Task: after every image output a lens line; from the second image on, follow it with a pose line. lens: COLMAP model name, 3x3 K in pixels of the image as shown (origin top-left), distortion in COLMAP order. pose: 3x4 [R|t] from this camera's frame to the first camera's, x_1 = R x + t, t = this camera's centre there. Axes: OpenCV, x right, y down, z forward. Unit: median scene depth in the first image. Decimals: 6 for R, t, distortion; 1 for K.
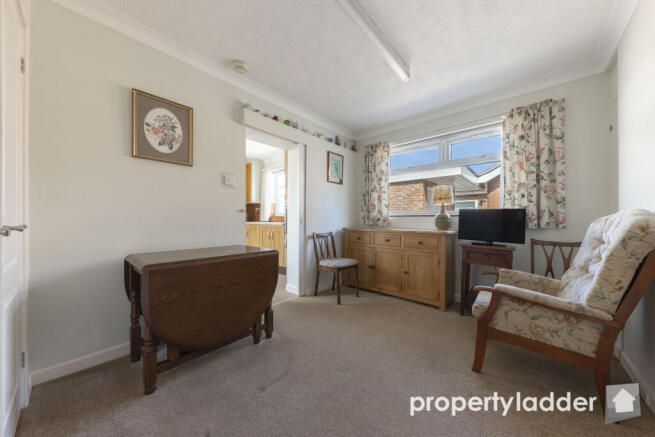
lens RADIAL K [[225.4, 0, 331.1], [0, 225.4, 219.7], [0, 0, 1]] dist [0.000594, -0.000103]
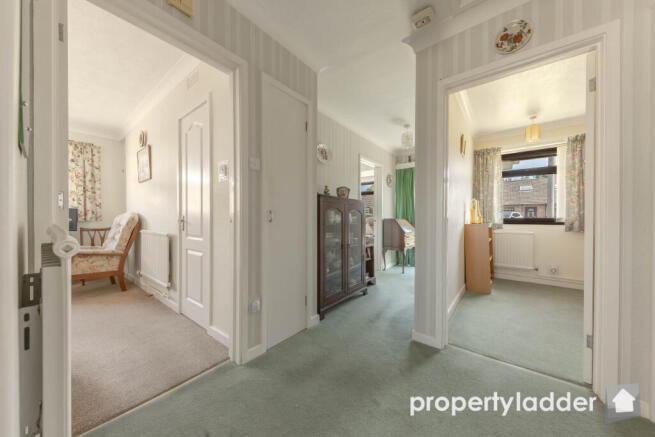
lens RADIAL K [[225.4, 0, 330.3], [0, 225.4, 220.5], [0, 0, 1]] dist [0.000594, -0.000103]
pose [[-0.064284, -0.011094, 0.997870, -0.821056], [-0.004048, 0.999933, 0.010856, 0.011137], [-0.997923, -0.003341, -0.064325, -0.662431]]
